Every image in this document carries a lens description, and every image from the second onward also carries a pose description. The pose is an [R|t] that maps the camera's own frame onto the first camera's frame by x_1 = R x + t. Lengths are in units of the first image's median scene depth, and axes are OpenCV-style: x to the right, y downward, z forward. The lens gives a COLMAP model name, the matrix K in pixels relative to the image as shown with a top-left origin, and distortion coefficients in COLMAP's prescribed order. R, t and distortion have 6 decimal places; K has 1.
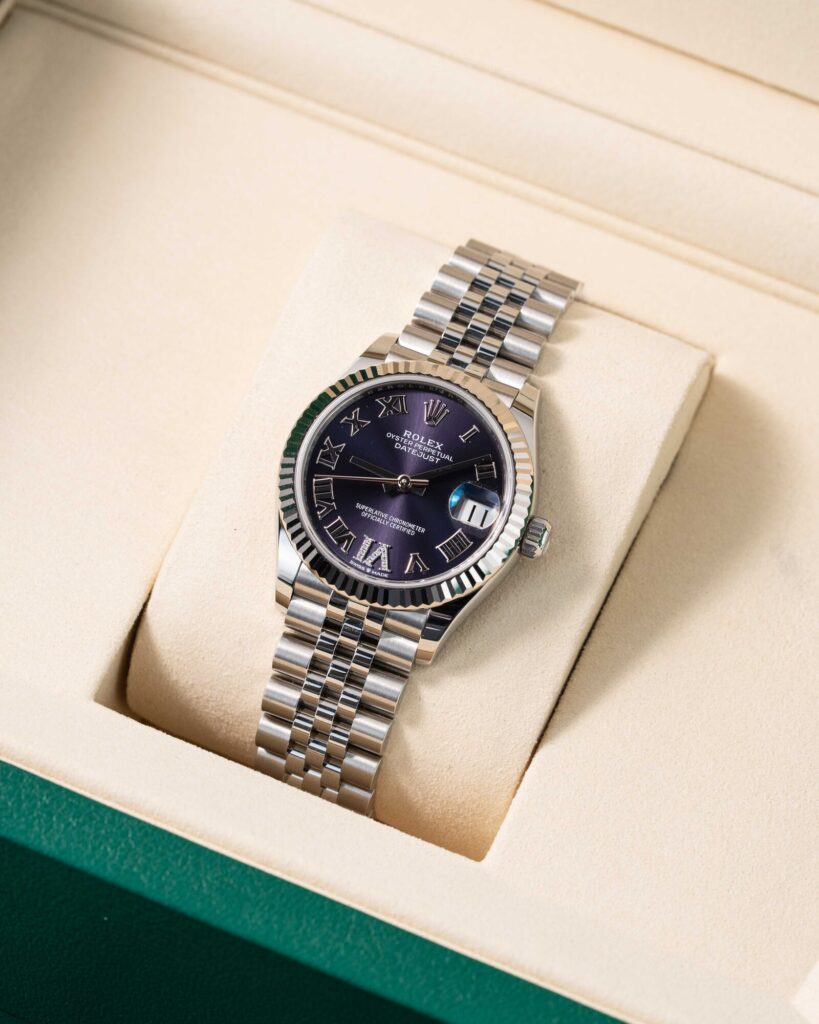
lens RADIAL K [[3490.5, 0, 407.0], [0, 3490.5, 511.9], [0, 0, 1]] dist [0.007879, 0.000000]
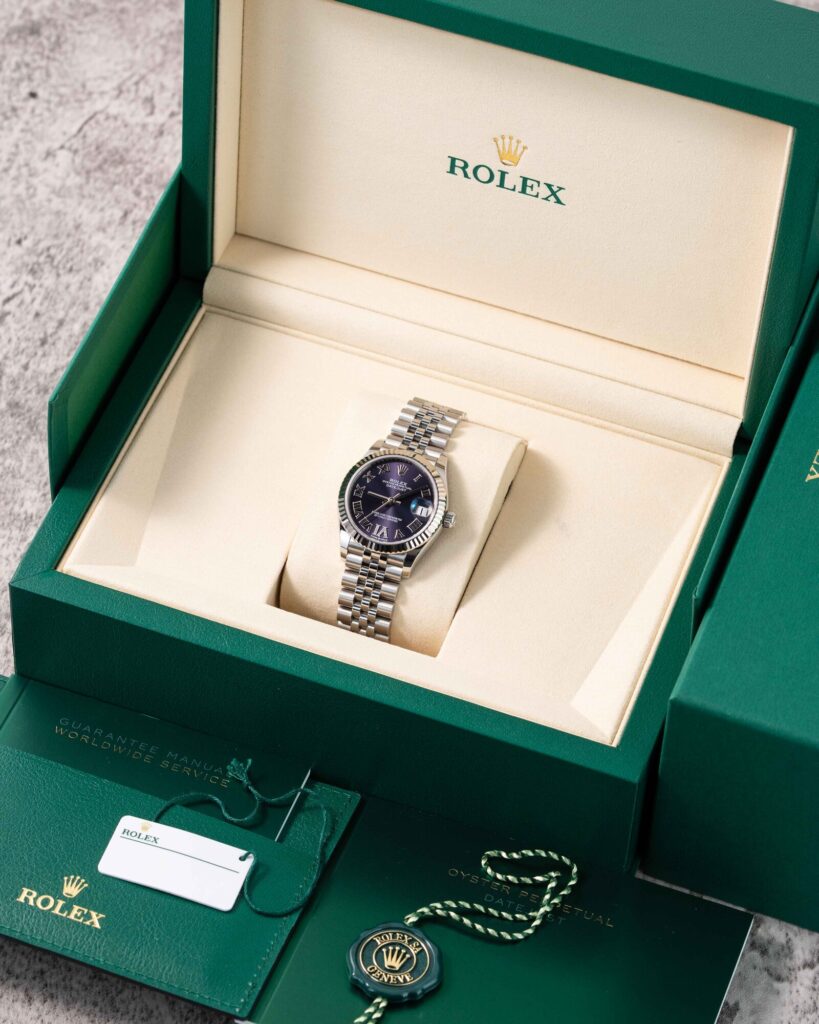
lens RADIAL K [[3490.5, 0, 410.7], [0, 3490.5, 511.8], [0, 0, 1]] dist [0.007879, 0.000000]
pose [[0.996827, -0.076806, -0.020877, 0.059923], [0.075055, 0.994385, -0.074602, 0.173626], [0.026490, 0.072798, 0.996995, -1.326729]]
